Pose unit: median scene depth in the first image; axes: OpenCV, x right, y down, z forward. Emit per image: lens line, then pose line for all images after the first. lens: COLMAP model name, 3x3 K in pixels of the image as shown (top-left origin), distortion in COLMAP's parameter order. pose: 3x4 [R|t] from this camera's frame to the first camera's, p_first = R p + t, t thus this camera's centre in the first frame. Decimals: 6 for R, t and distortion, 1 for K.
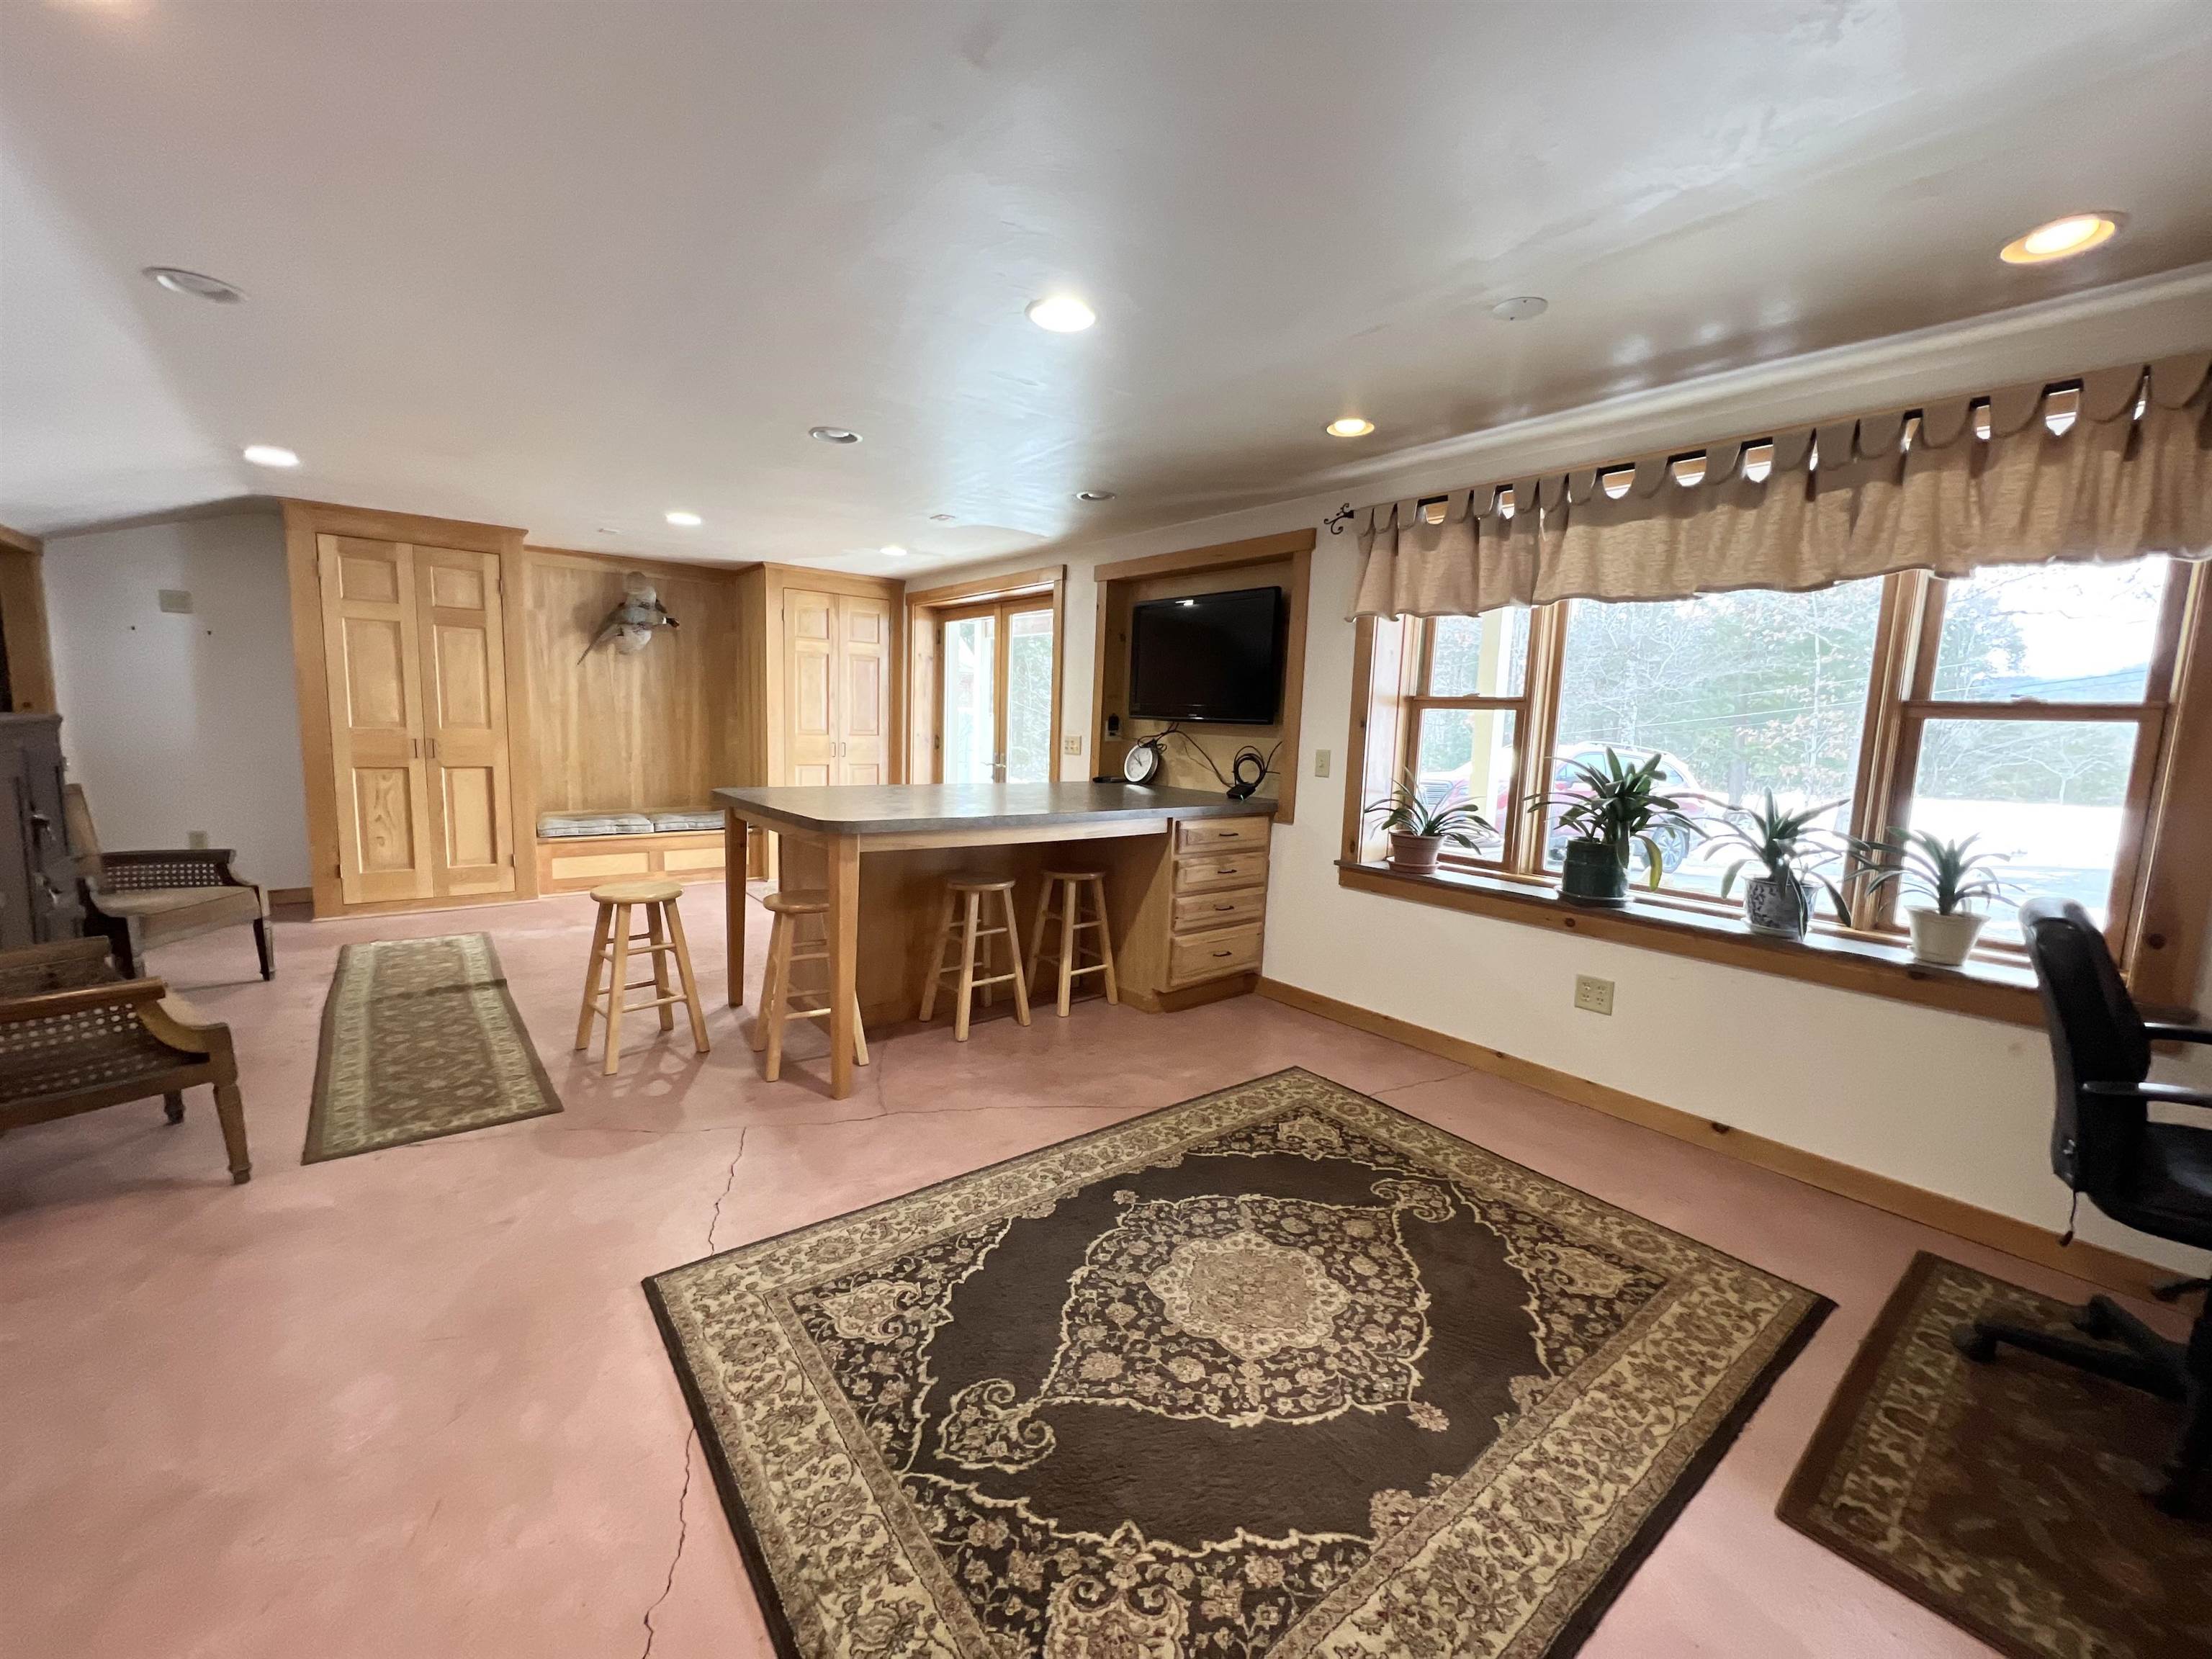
lens RADIAL K [[881.6, 0, 1109.8], [0, 881.6, 832.3], [0, 0, 1]] dist [-0.003469, 0.001100]
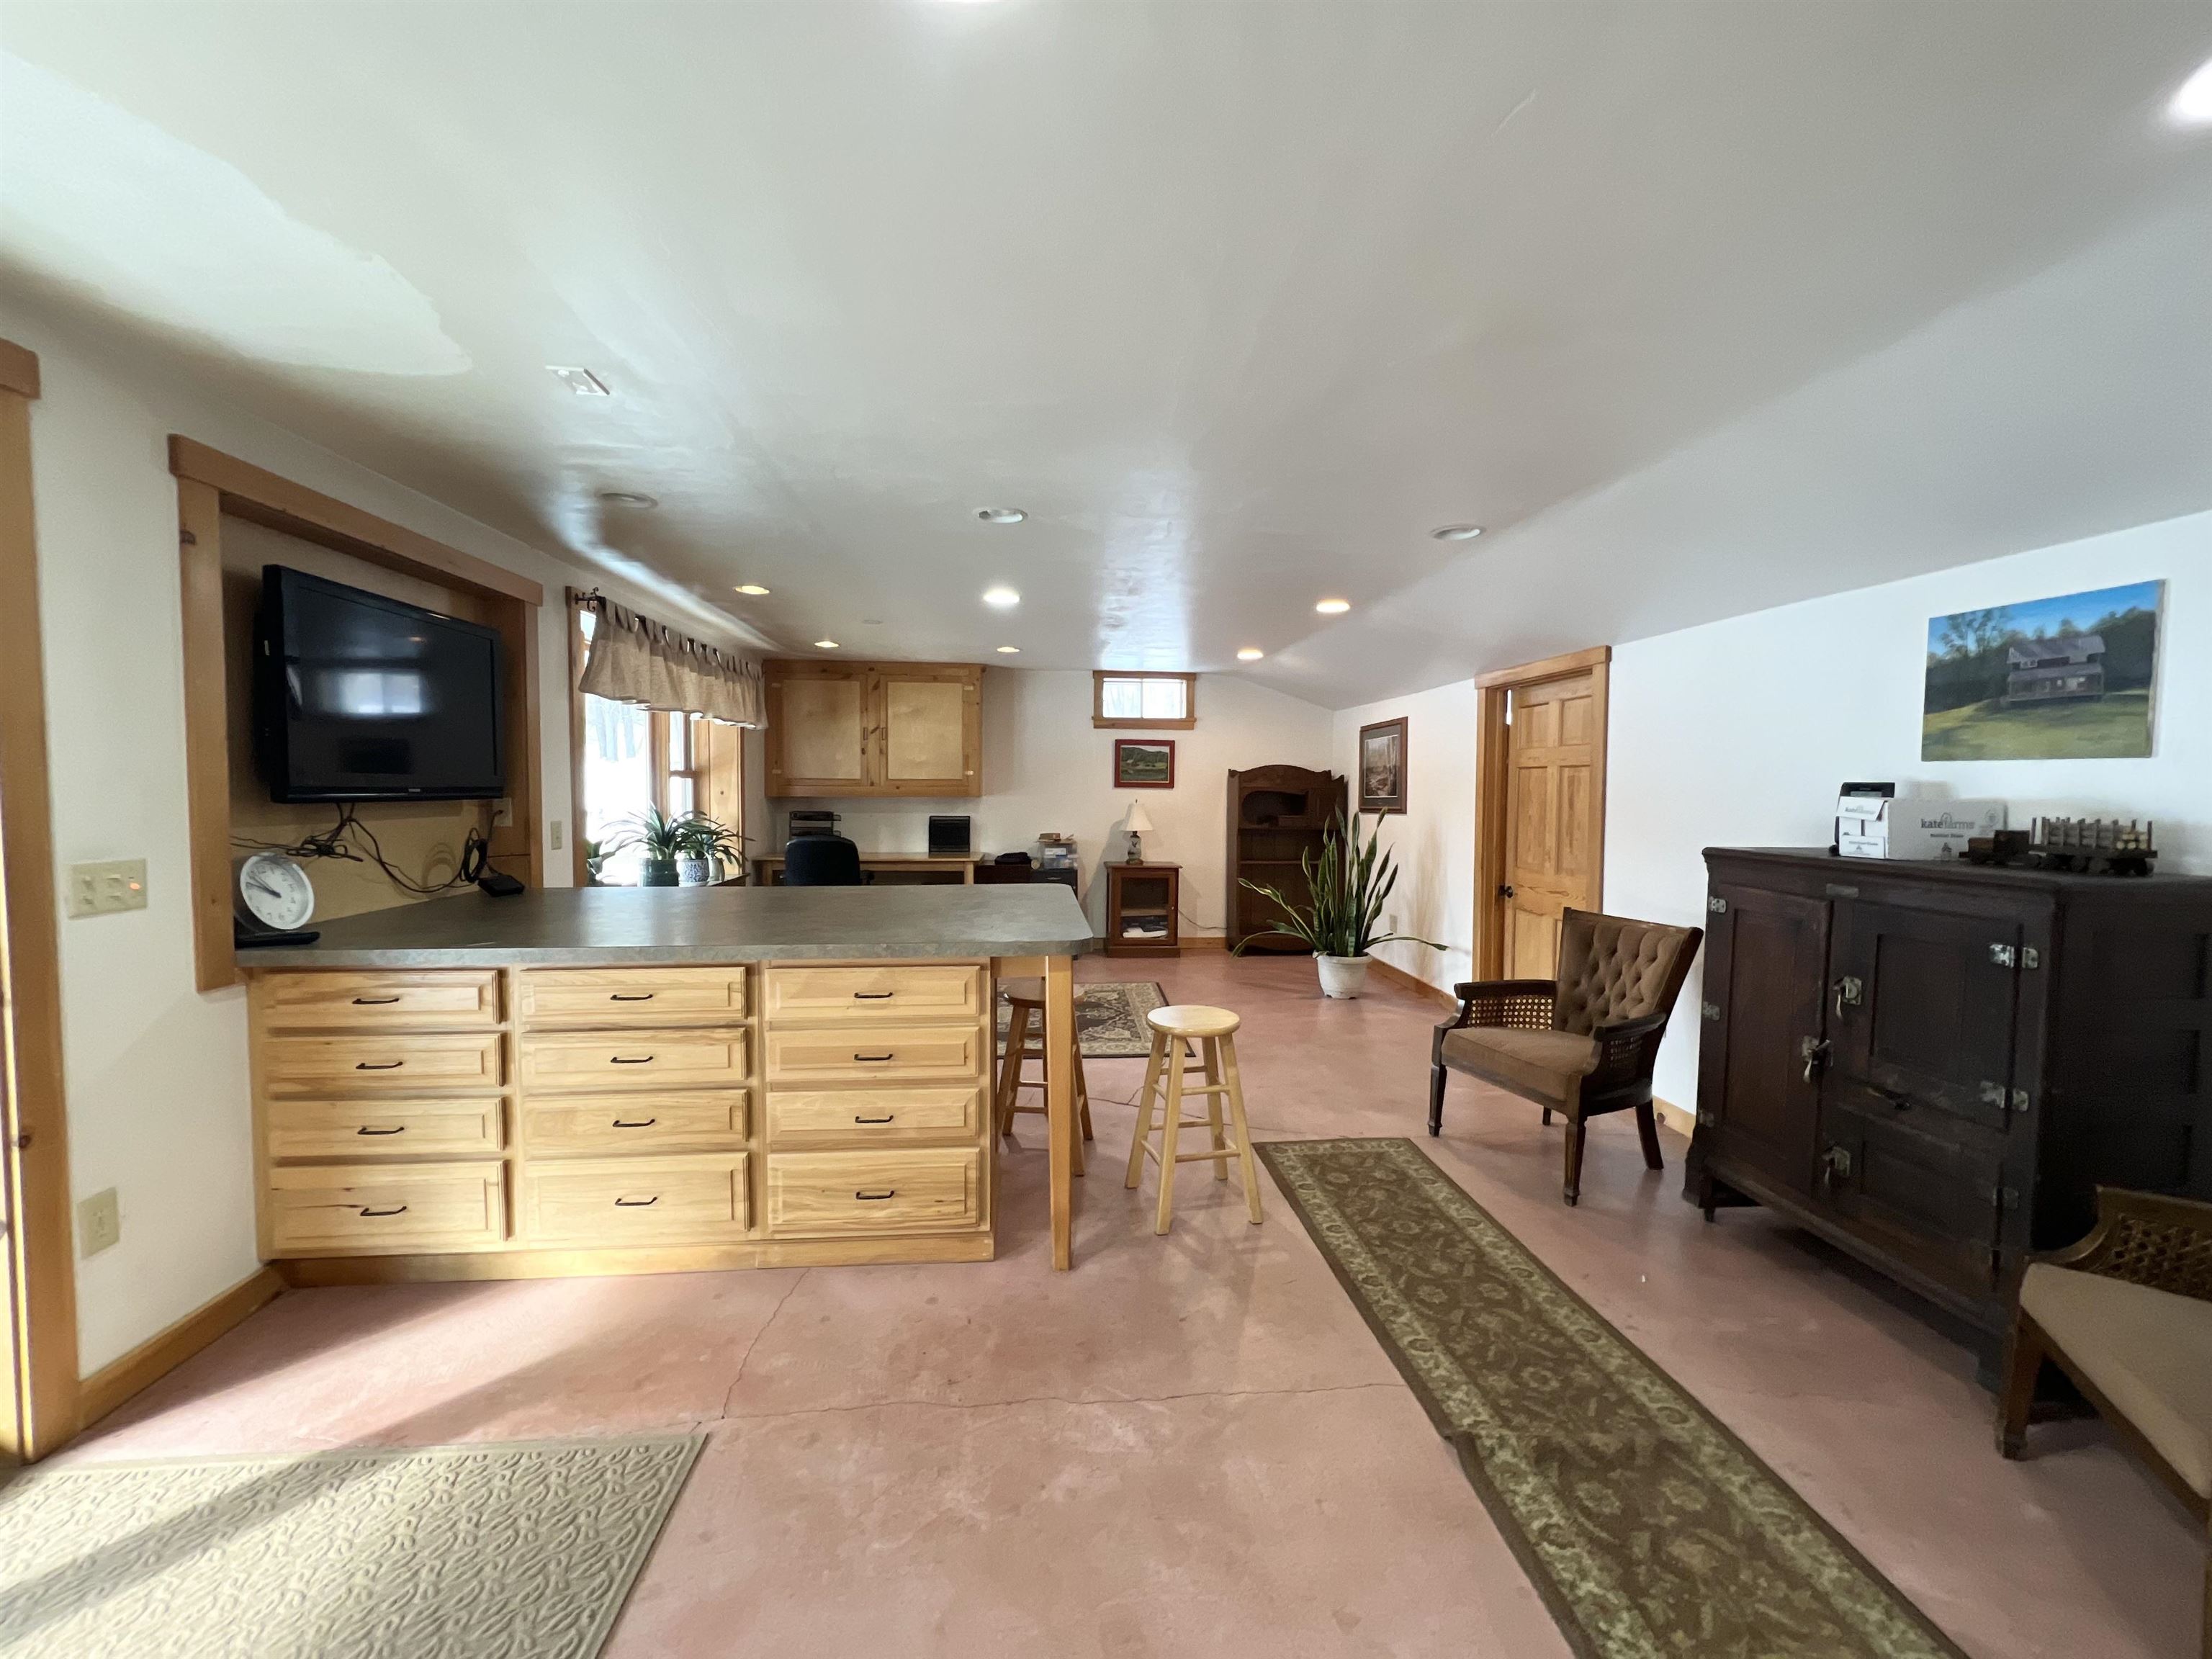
lens RADIAL K [[881.6, 0, 1104.1], [0, 881.6, 828.1], [0, 0, 1]] dist [-0.003469, 0.001100]
pose [[-0.827162, -0.069959, 0.557592, -1.012686], [0.034597, 0.983999, 0.174783, -0.300187], [-0.560897, 0.163865, -0.811506, 1.867622]]
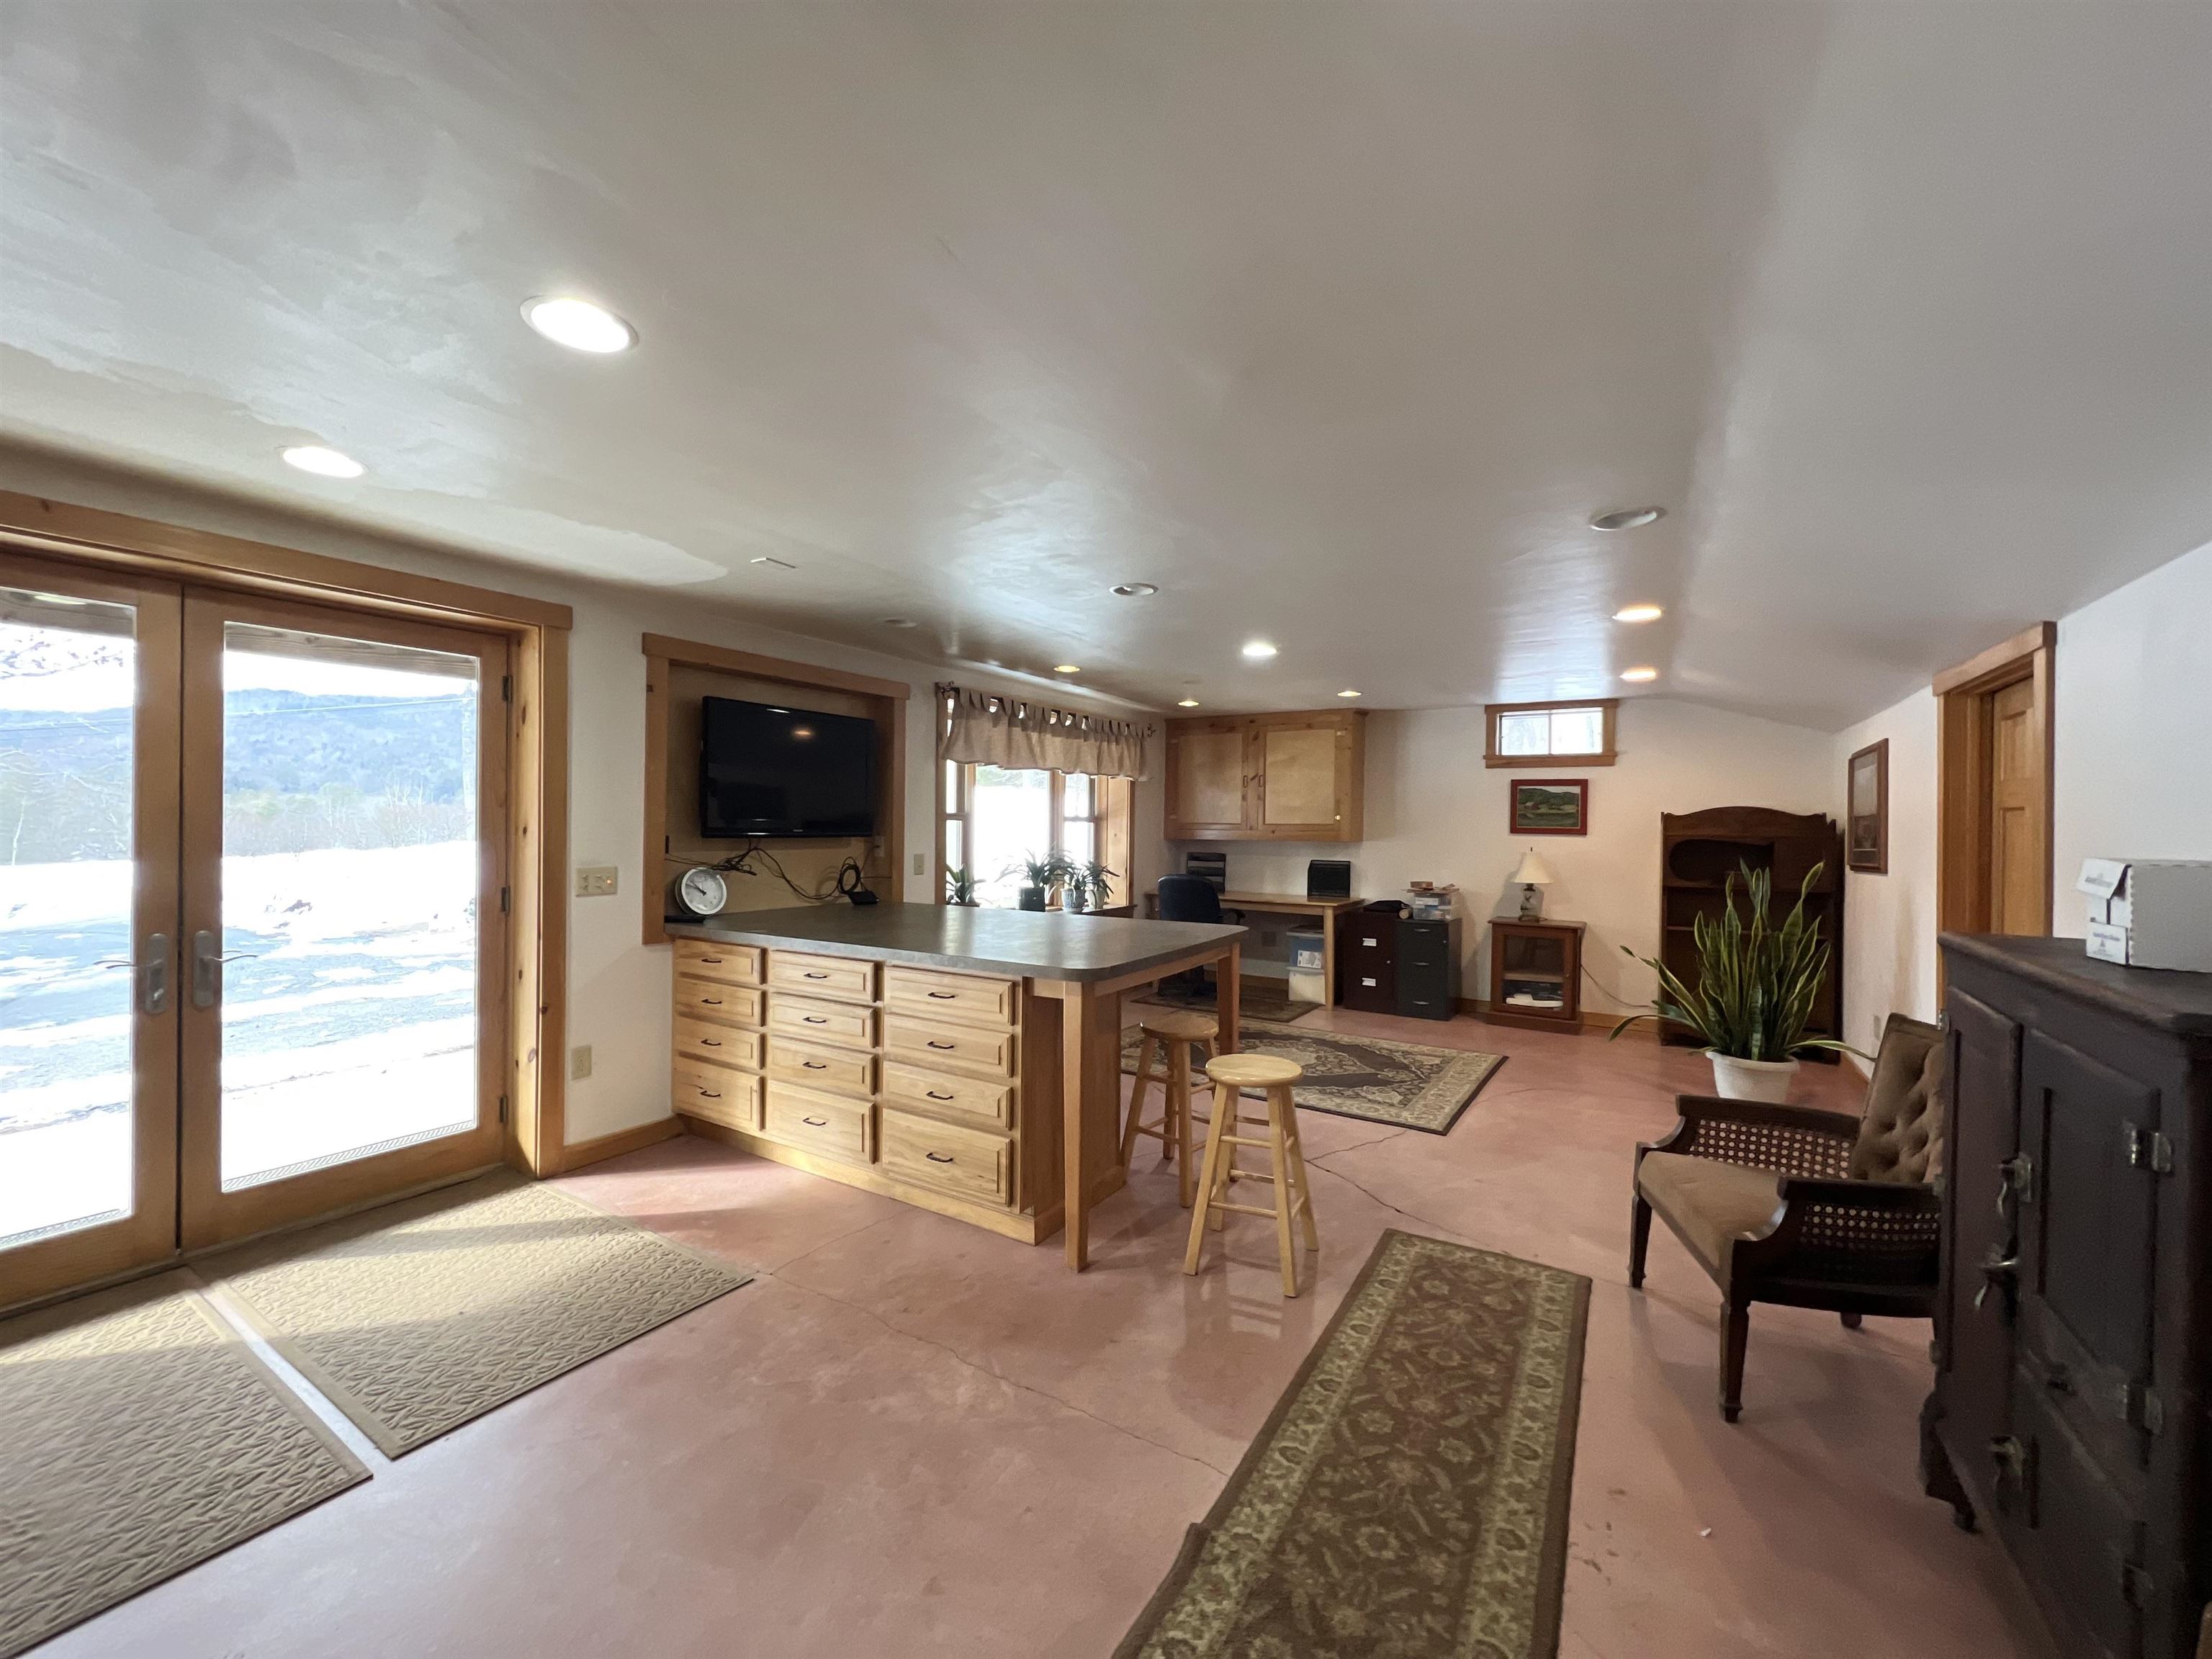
lens RADIAL K [[881.6, 0, 1101.8], [0, 881.6, 826.9], [0, 0, 1]] dist [-0.003469, 0.001100]
pose [[-0.326241, -0.044205, 0.944253, -1.395224], [0.097398, 0.992018, 0.080092, -0.273256], [-0.940256, 0.118098, -0.319331, 1.496876]]
